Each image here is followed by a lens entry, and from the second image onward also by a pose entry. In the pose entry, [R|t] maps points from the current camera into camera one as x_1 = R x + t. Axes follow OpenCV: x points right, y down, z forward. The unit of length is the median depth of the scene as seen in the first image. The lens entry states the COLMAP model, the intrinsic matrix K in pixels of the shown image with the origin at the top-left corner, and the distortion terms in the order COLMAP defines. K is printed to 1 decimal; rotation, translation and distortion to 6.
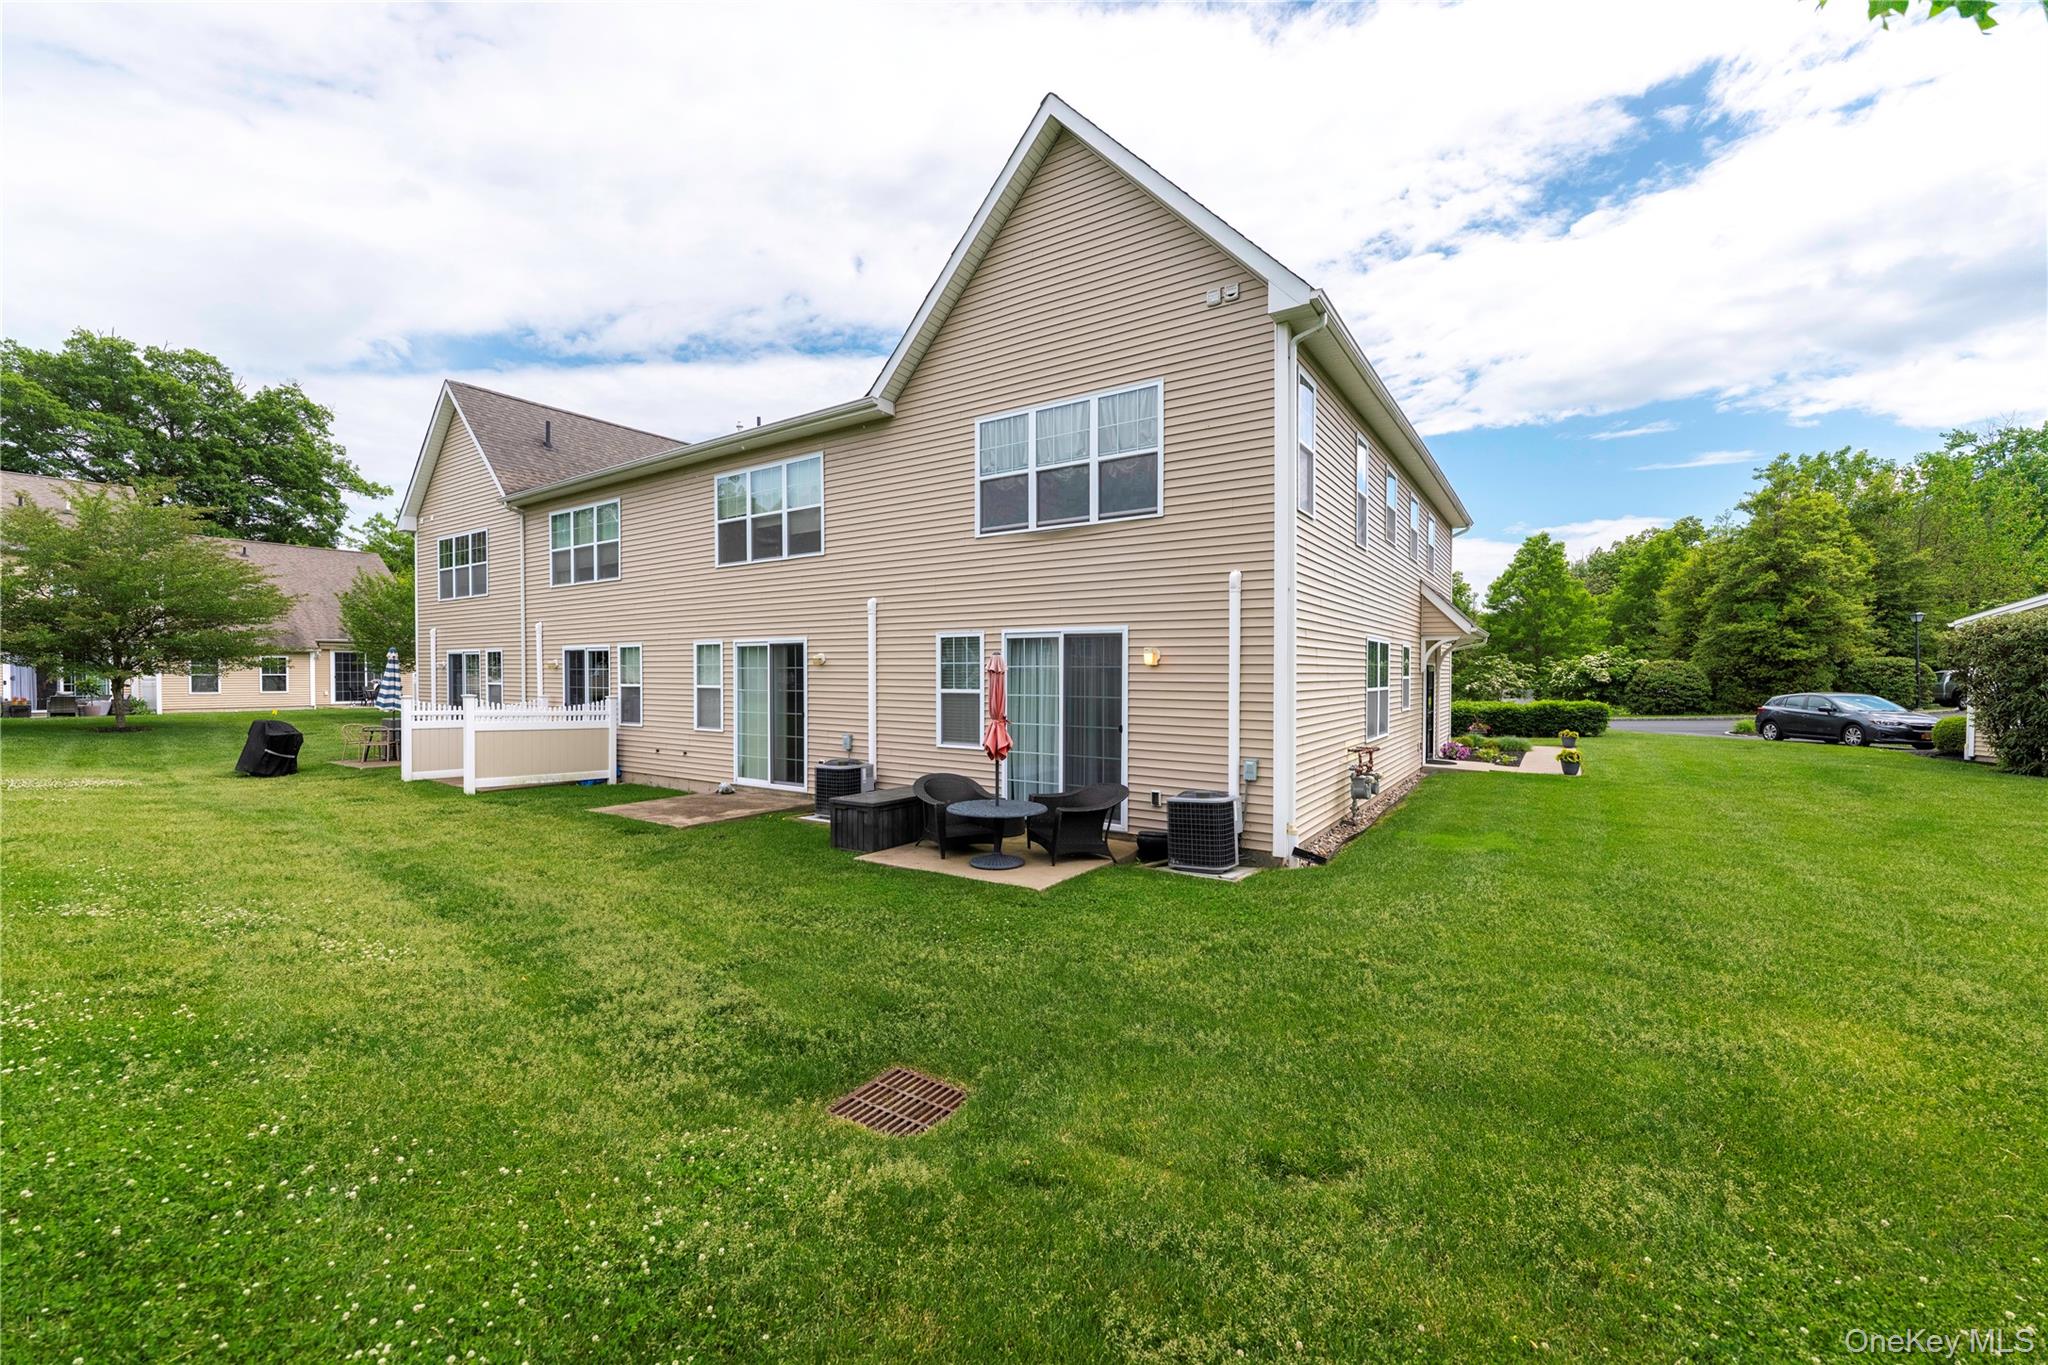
lens RADIAL K [[821.0, 0, 1028.2], [0, 821.0, 688.5], [0, 0, 1]] dist [-0.010437, 0.000828]
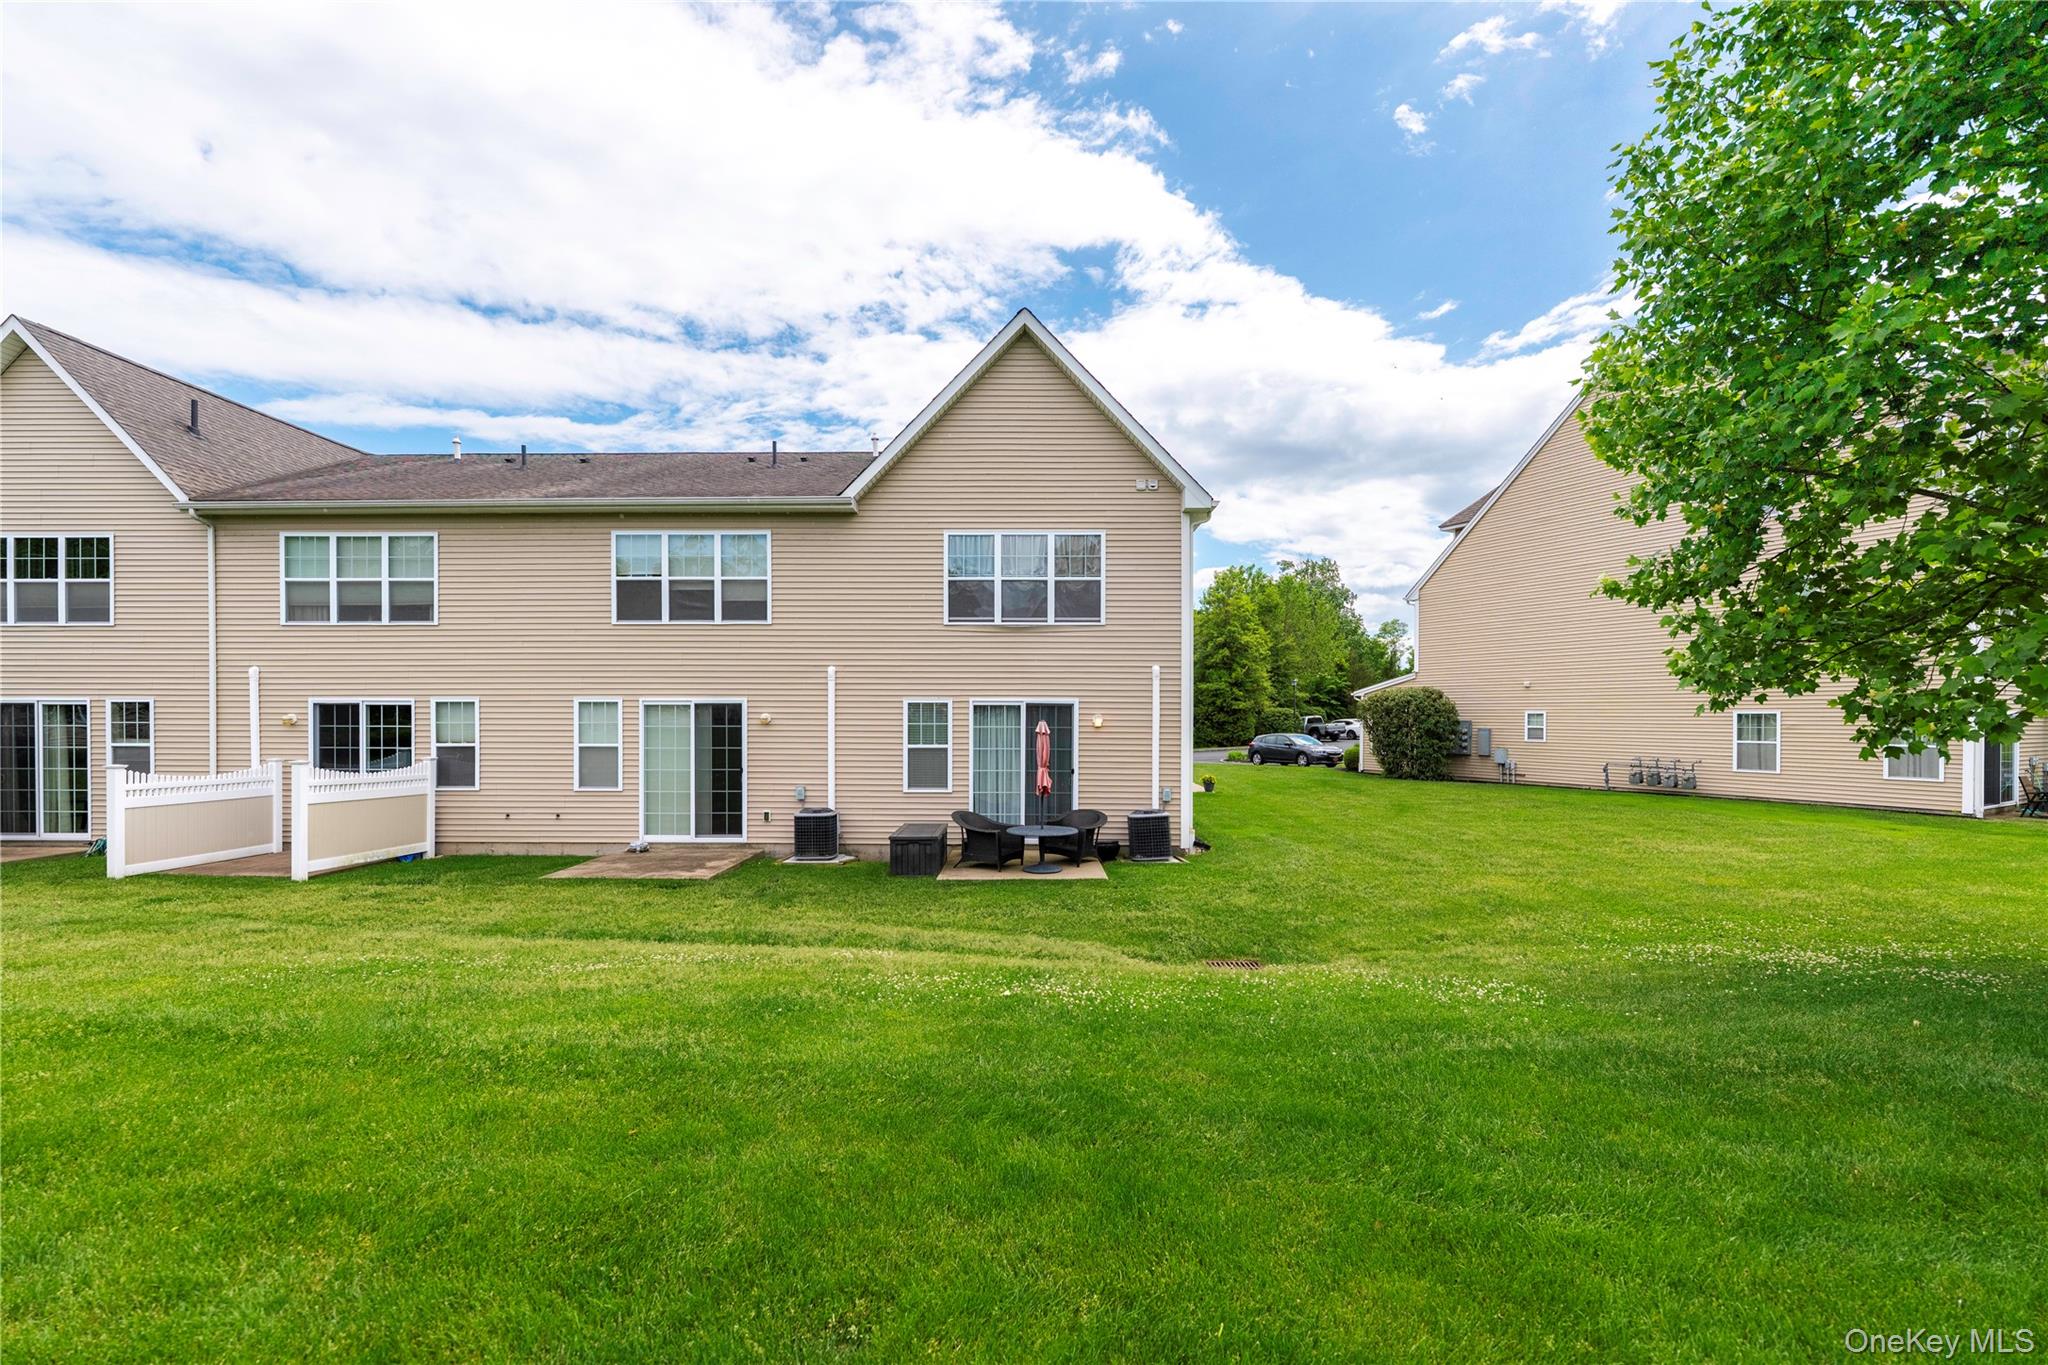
lens RADIAL K [[821.0, 0, 1034.4], [0, 821.0, 710.9], [0, 0, 1]] dist [-0.010437, 0.000828]
pose [[0.832130, 0.002838, 0.554573, -0.521231], [0.008835, 0.999792, -0.018373, -0.021230], [-0.554510, 0.020188, 0.831932, -0.100222]]
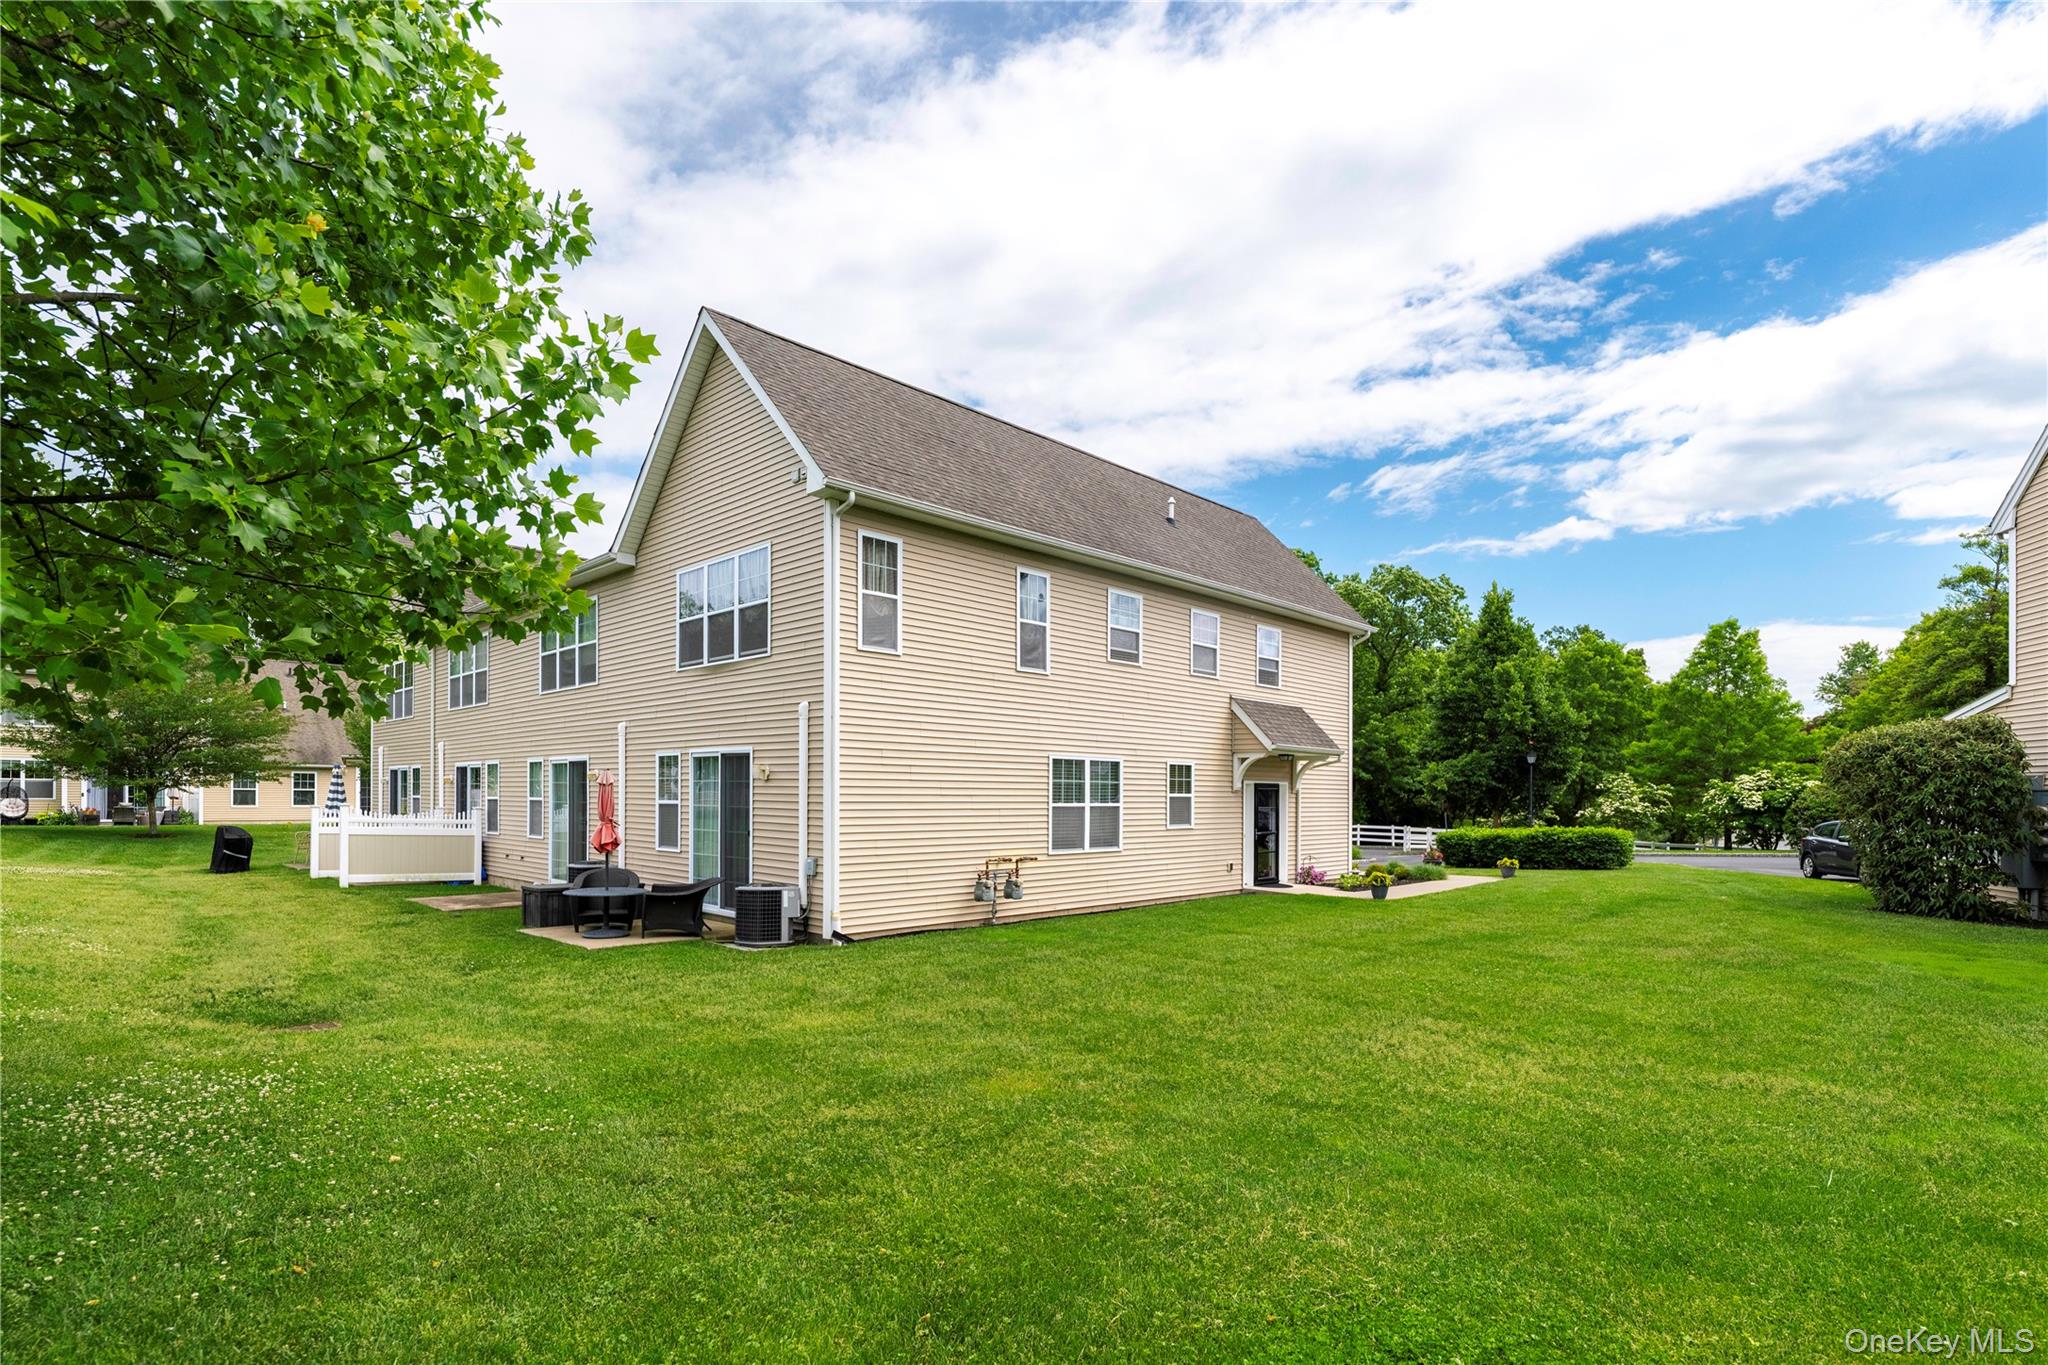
lens RADIAL K [[1010.9, 0, 1034.9], [0, 1010.9, 799.4], [0, 0, 1]] dist [-0.012589, -0.000319]
pose [[0.984854, 0.007543, -0.173220, 0.556544], [-0.010065, 0.999856, -0.013682, 0.011474], [0.173092, 0.015218, 0.984788, -0.265522]]
